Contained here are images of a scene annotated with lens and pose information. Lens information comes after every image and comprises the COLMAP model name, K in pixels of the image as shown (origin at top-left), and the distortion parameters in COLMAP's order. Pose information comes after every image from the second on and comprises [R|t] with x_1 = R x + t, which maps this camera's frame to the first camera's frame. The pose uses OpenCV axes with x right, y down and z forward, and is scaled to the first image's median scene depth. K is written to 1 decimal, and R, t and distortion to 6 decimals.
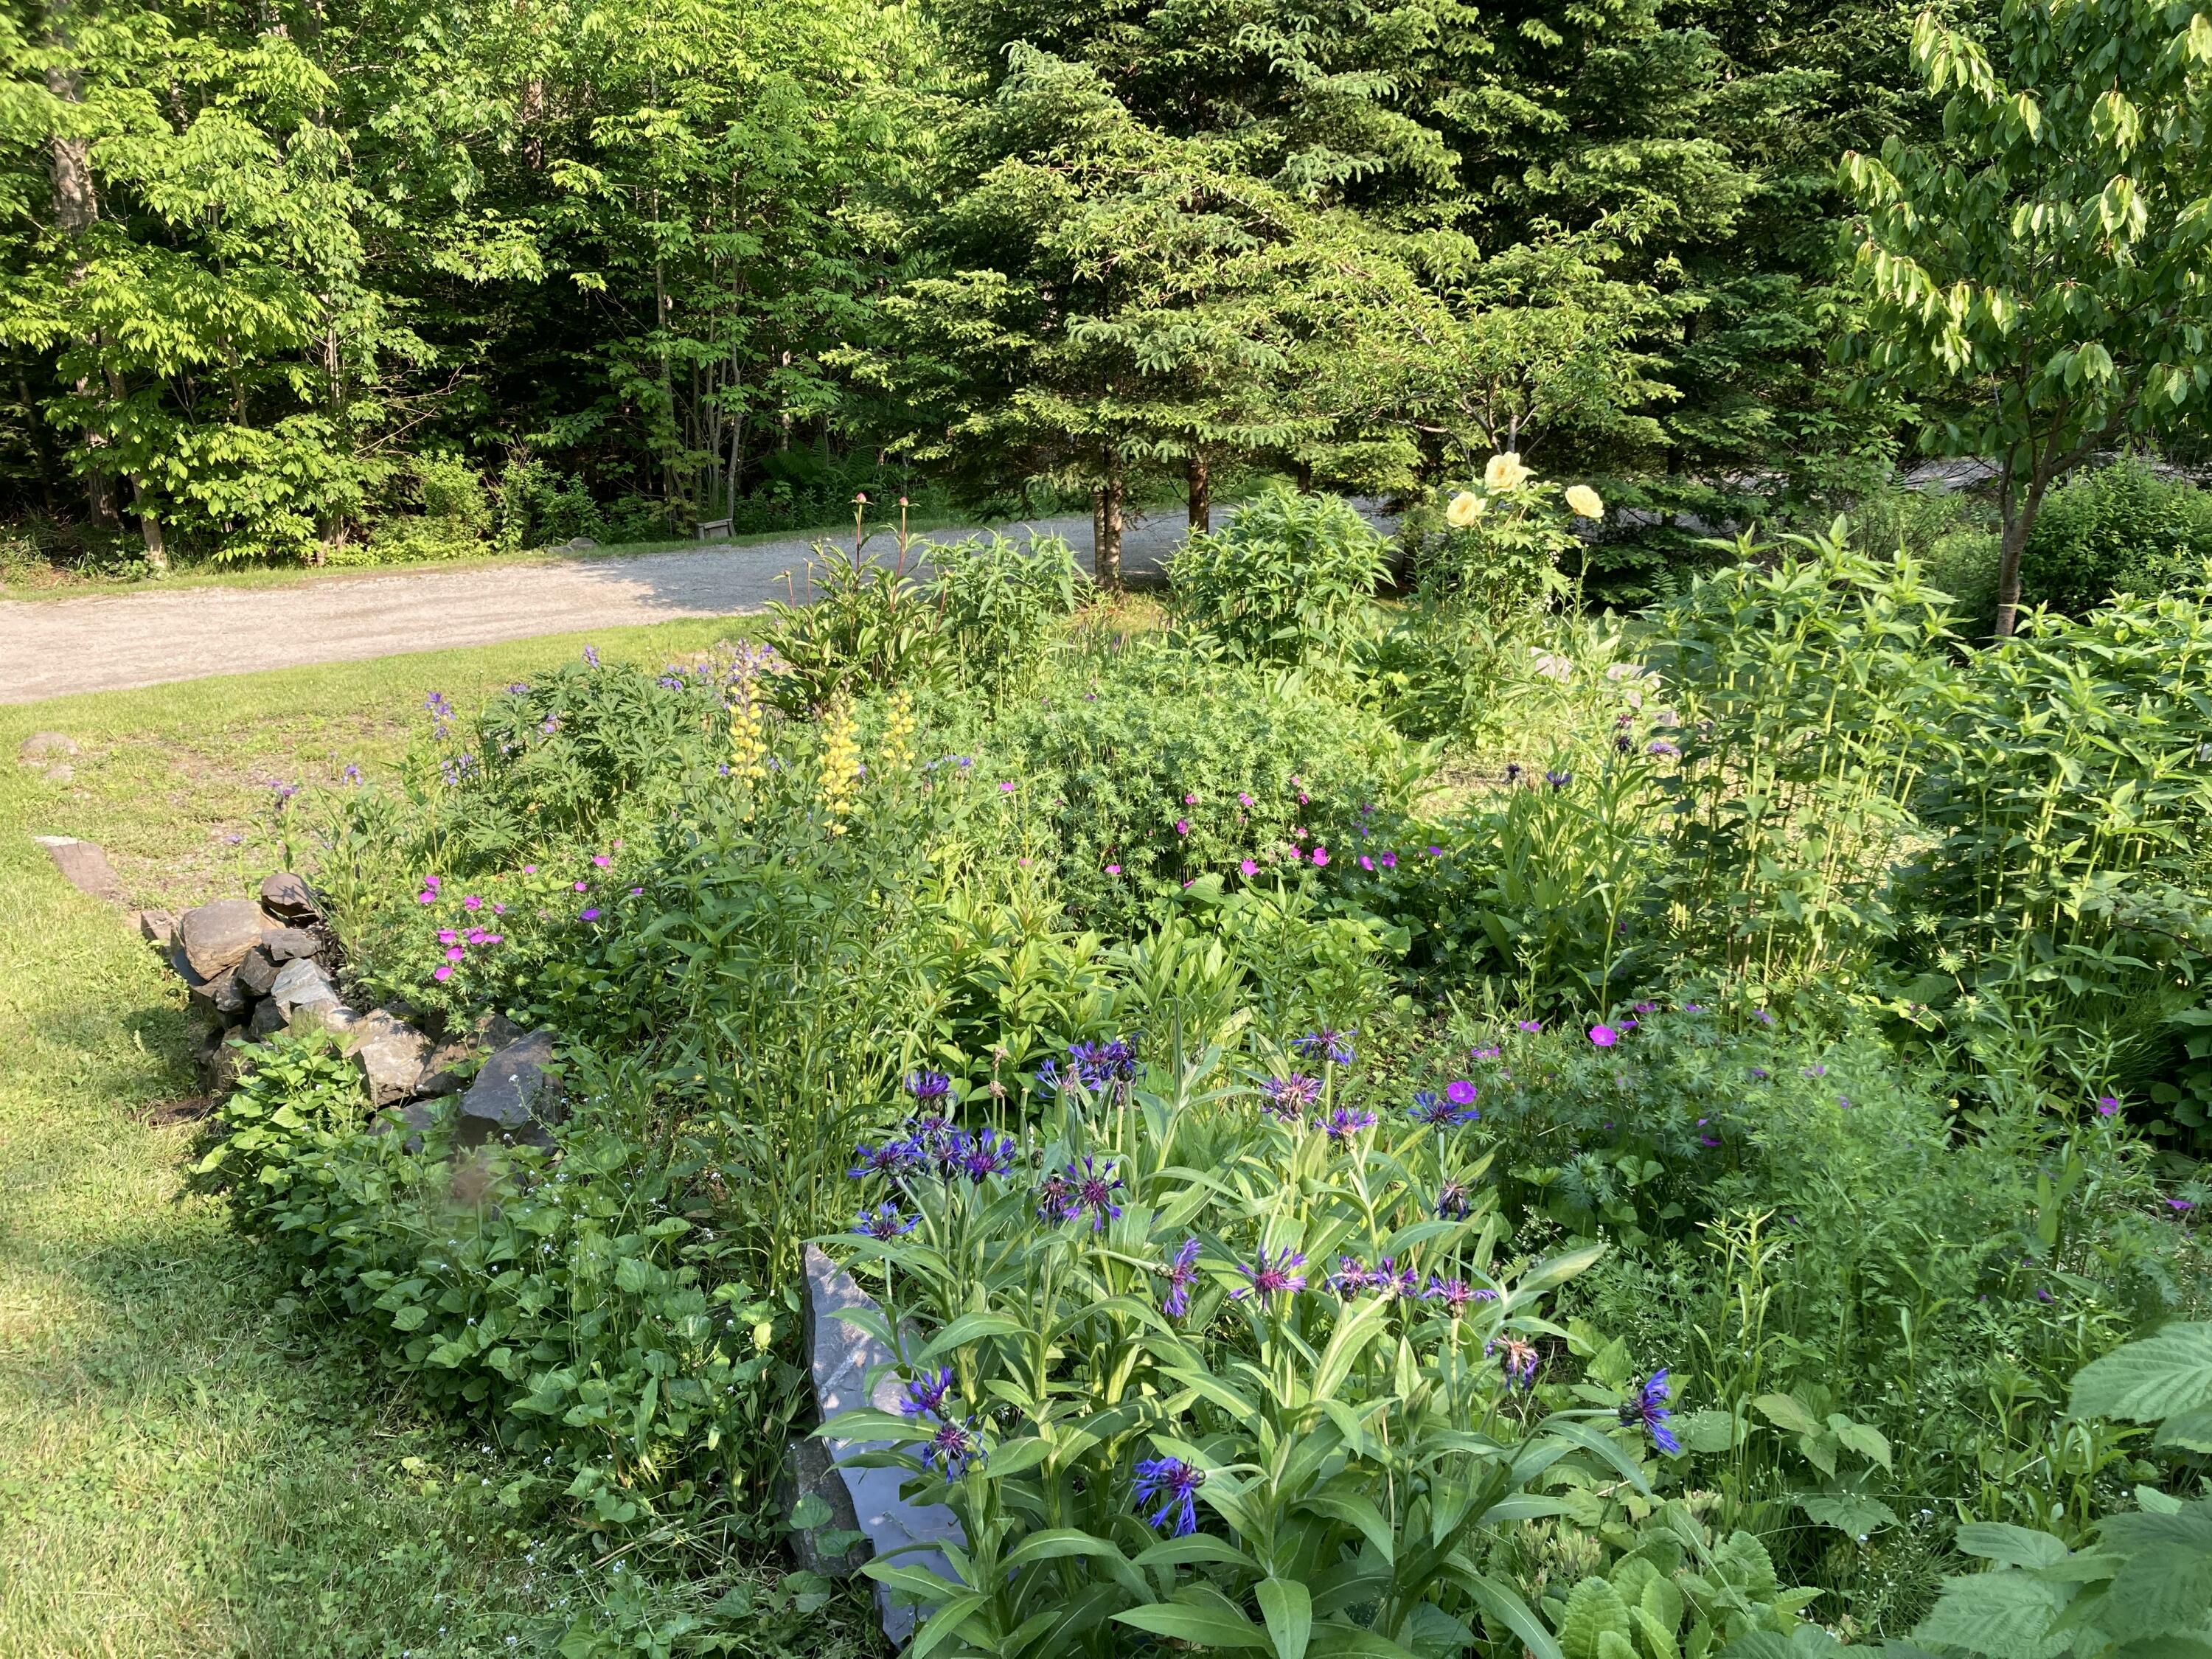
lens RADIAL K [[1817.5, 0, 1106.7], [0, 1817.5, 829.7], [0, 0, 1]] dist [0.006419, 0.008520]
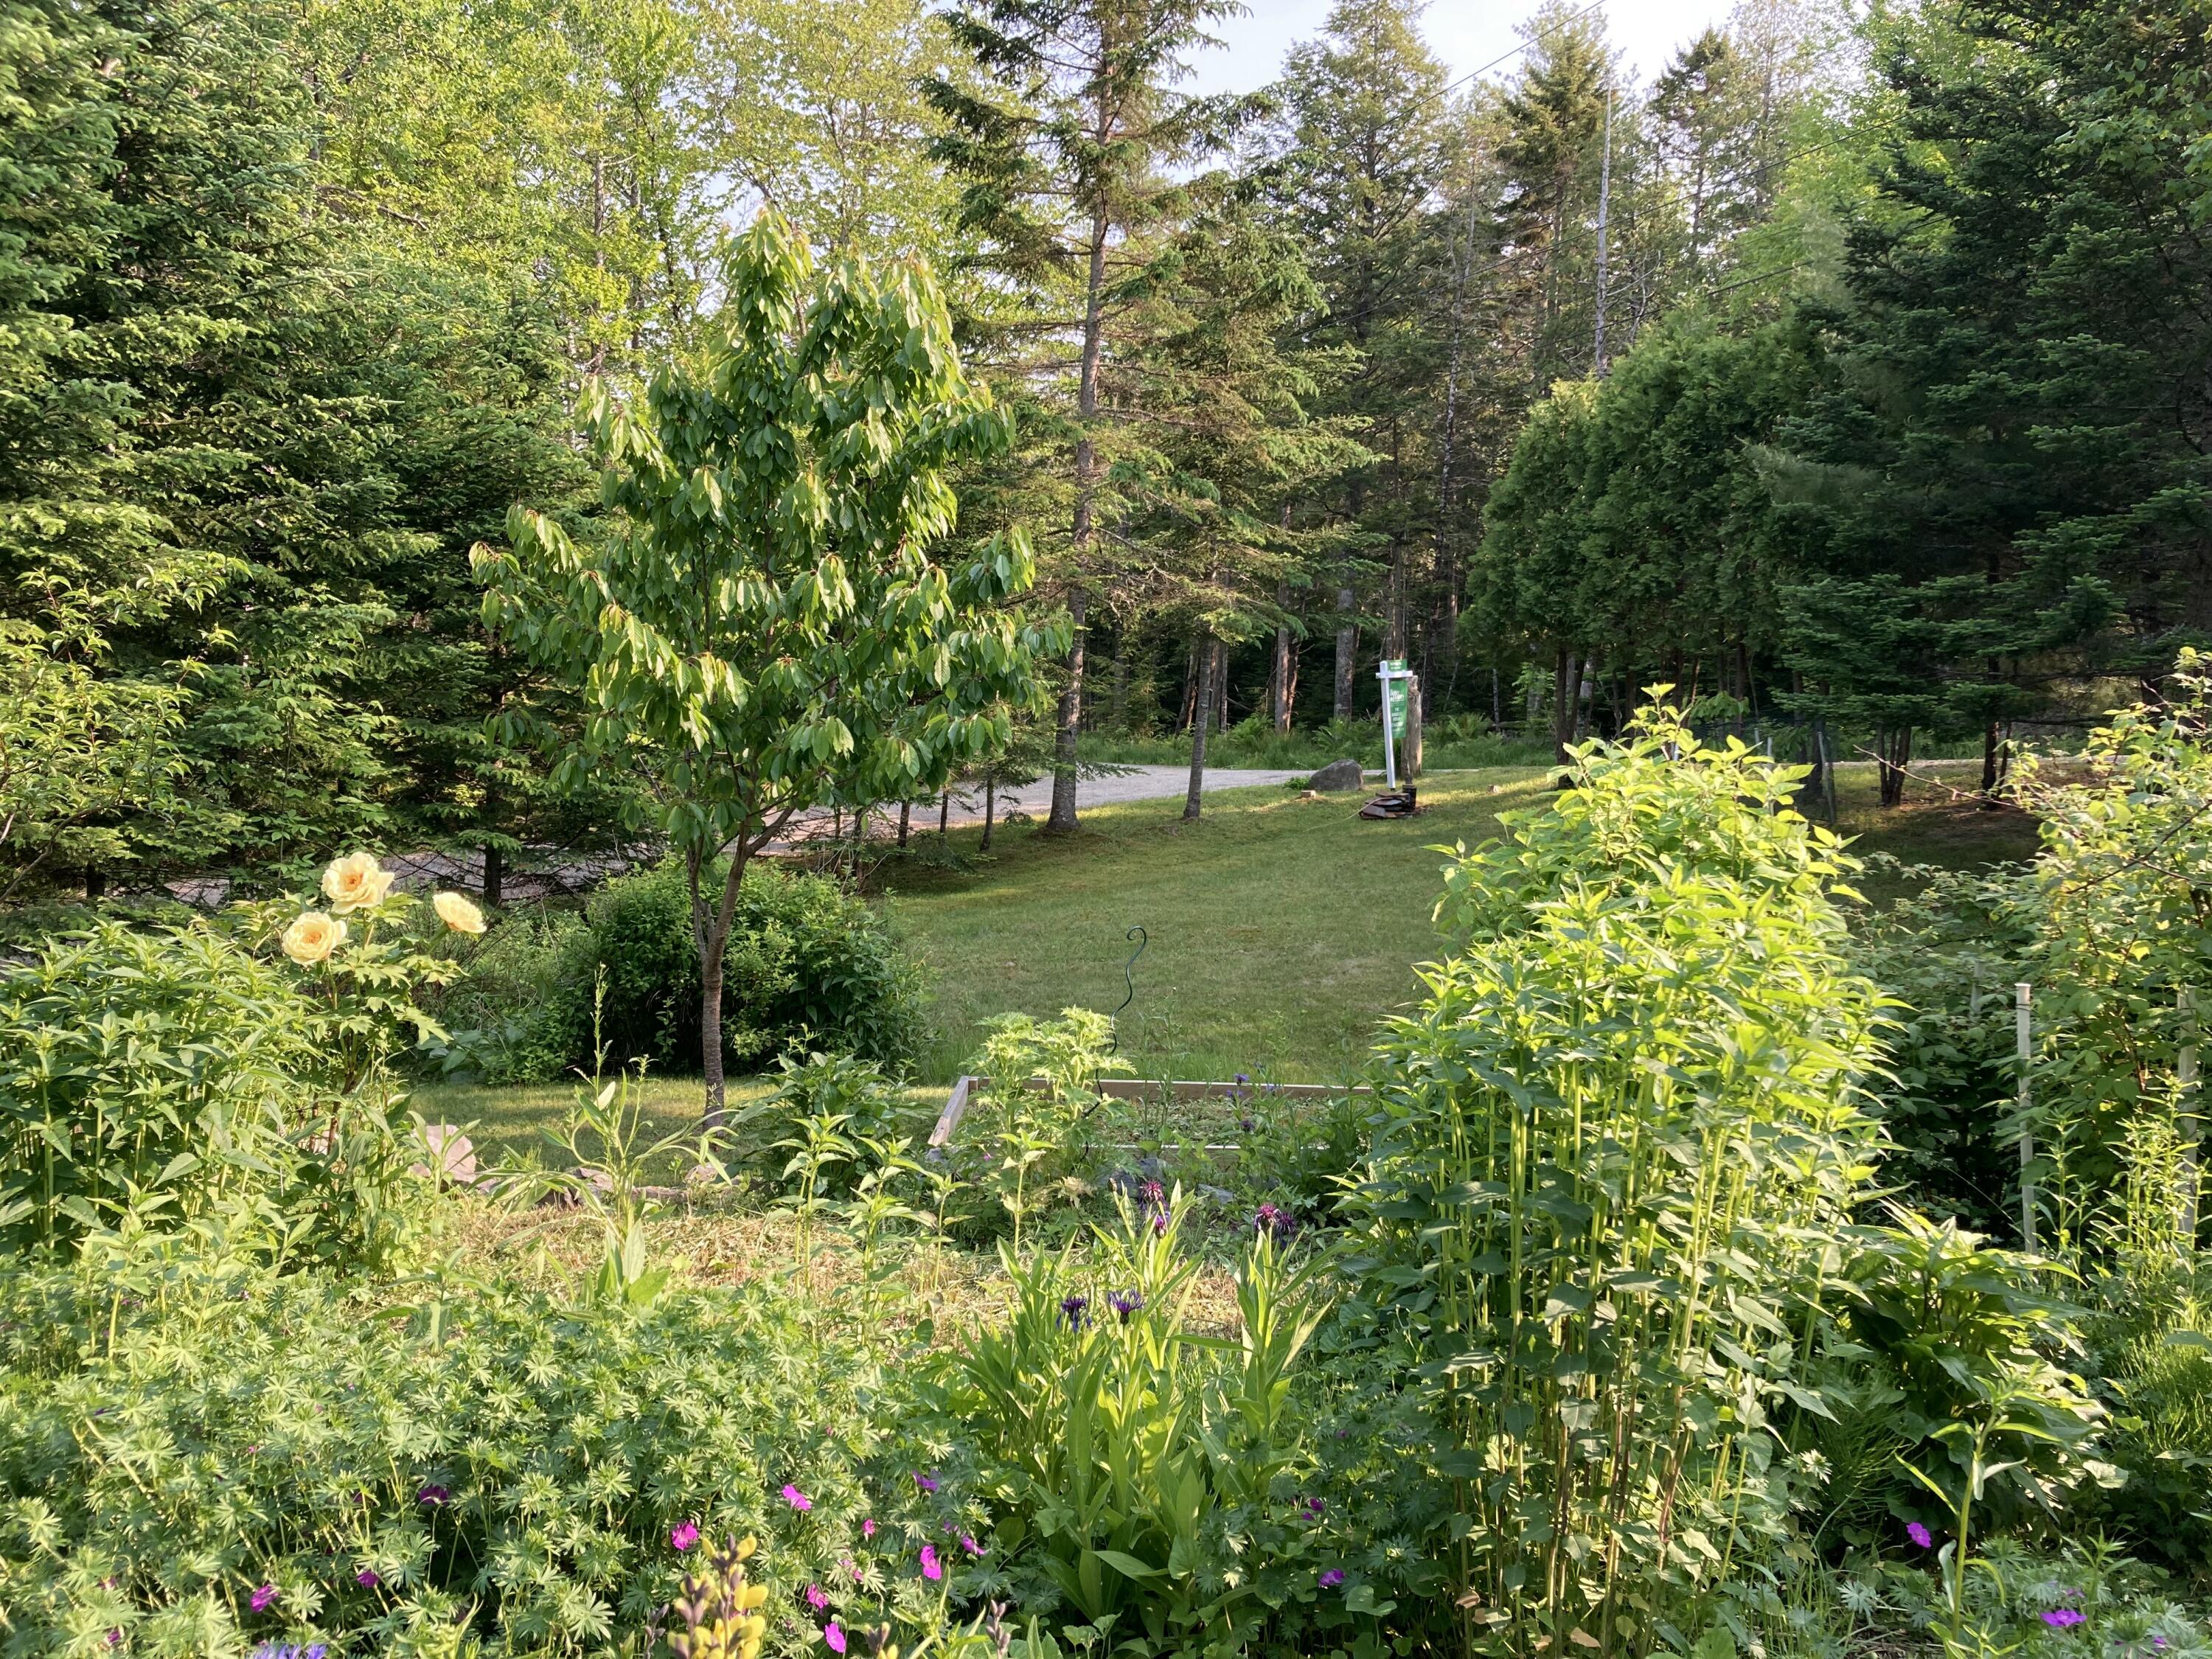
lens RADIAL K [[1817.5, 0, 1105.6], [0, 1817.5, 826.3], [0, 0, 1]] dist [0.006419, 0.008520]
pose [[0.602237, -0.041958, 0.797214, -0.140347], [0.219671, 0.968777, -0.114958, -0.062809], [-0.767499, 0.244357, 0.592651, 0.308015]]
